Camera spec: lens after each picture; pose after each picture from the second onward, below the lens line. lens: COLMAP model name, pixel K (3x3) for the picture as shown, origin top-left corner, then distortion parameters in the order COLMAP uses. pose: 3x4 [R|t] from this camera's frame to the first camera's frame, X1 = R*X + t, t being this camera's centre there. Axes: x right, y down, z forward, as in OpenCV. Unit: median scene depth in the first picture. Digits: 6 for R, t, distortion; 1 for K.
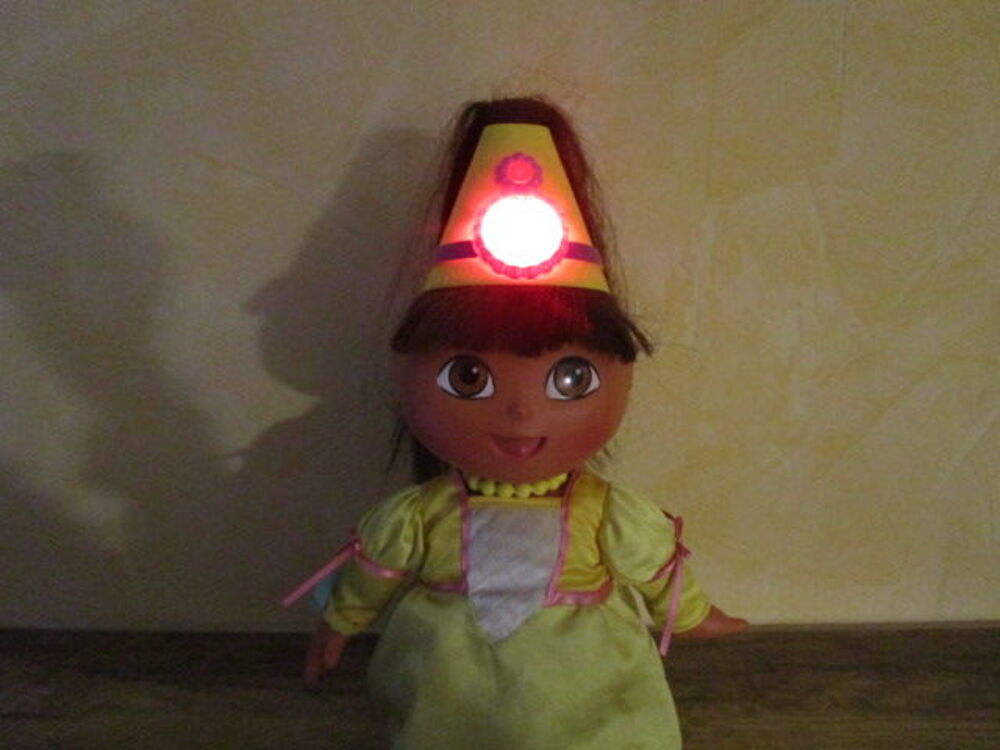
lens RADIAL K [[729.8, 0, 500.0], [0, 729.8, 375.0], [0, 0, 1]] dist [-0.010616, -0.000524]
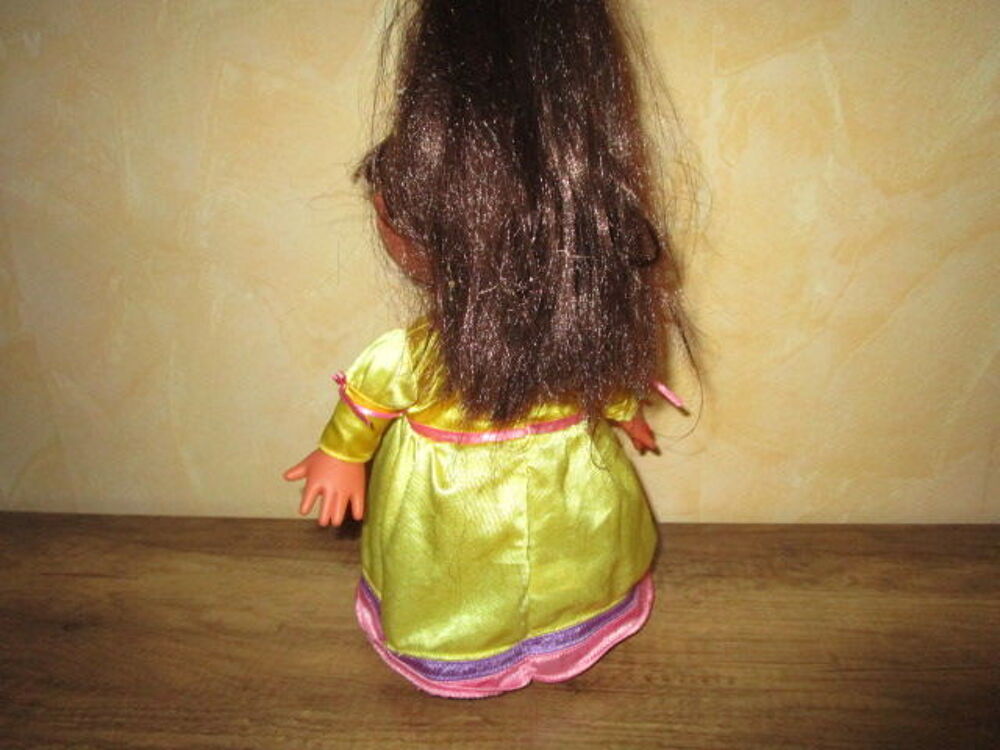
lens RADIAL K [[729.8, 0, 500.0], [0, 729.8, 375.0], [0, 0, 1]] dist [-0.010616, -0.000524]
pose [[0.991673, -0.010773, -0.128332, 0.153788], [0.011189, 0.999934, 0.002515, 0.220617], [0.128297, -0.003930, 0.991728, -0.043157]]
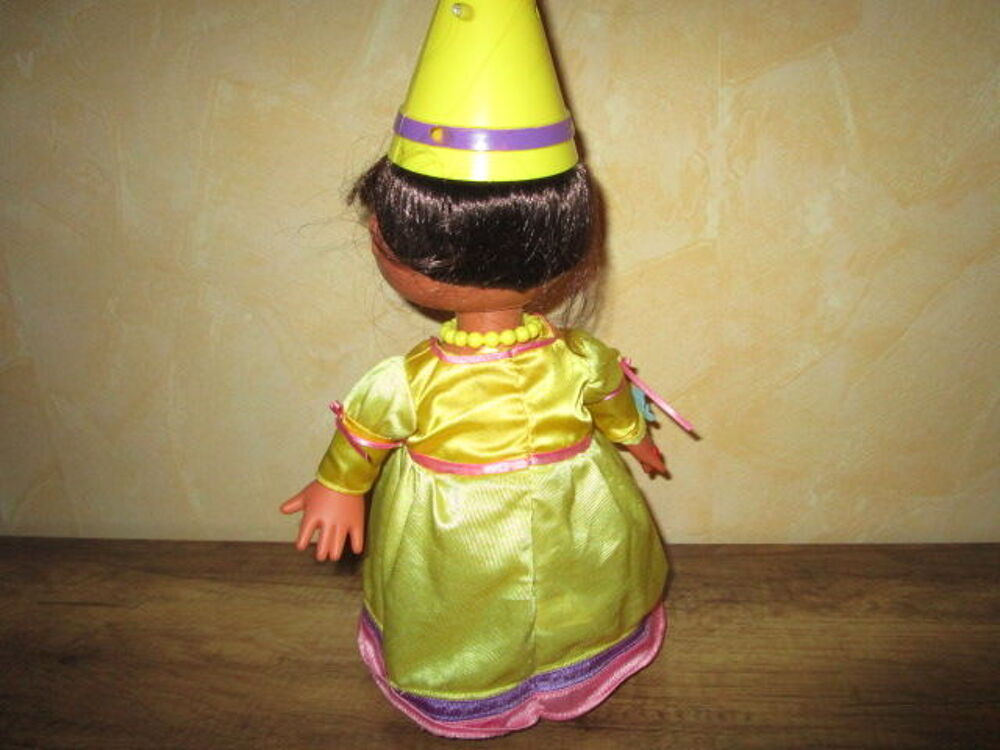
lens RADIAL K [[729.8, 0, 500.0], [0, 729.8, 375.0], [0, 0, 1]] dist [-0.010616, -0.000524]
pose [[0.989674, -0.024554, -0.141218, 0.159381], [0.024351, 0.999698, -0.003169, 0.189386], [0.141253, -0.000303, 0.989973, -0.003878]]
